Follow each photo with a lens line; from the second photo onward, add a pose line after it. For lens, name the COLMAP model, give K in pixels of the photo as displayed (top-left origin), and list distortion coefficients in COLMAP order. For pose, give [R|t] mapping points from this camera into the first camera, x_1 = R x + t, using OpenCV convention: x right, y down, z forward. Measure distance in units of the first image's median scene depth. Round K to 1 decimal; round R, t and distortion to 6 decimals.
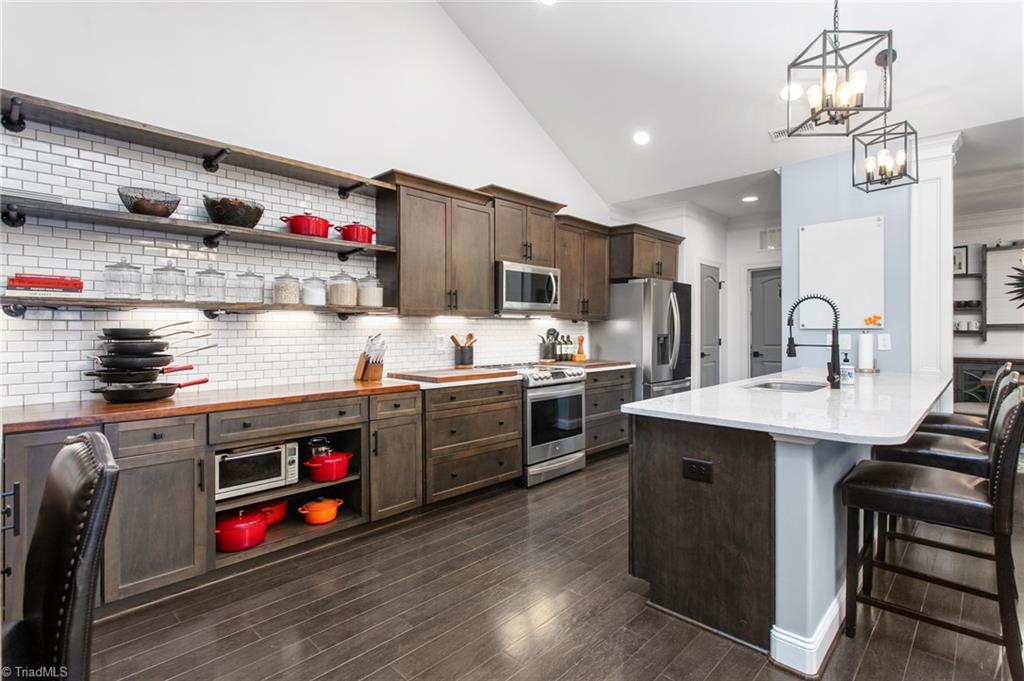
lens RADIAL K [[496.6, 0, 512.2], [0, 496.6, 333.4], [0, 0, 1]] dist [0.000448, -0.000590]
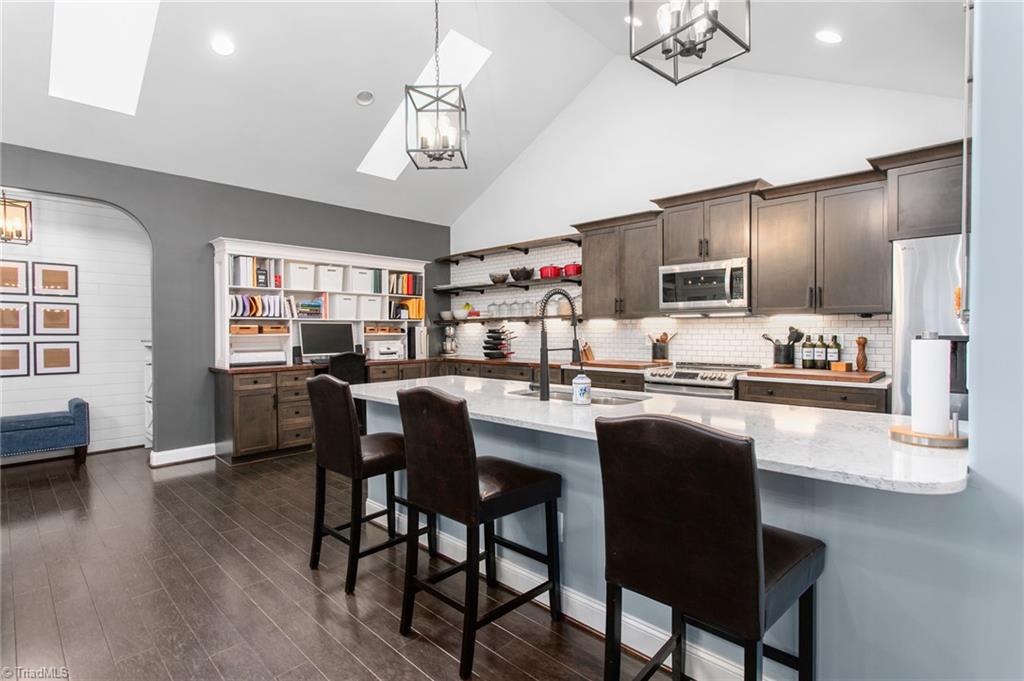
lens RADIAL K [[496.6, 0, 512.2], [0, 496.6, 337.9], [0, 0, 1]] dist [0.000448, -0.000590]
pose [[0.009321, 0.016982, -0.999812, 1.103625], [-0.004495, 0.999846, 0.016941, -0.004742], [0.999946, 0.004336, 0.009396, 0.679627]]
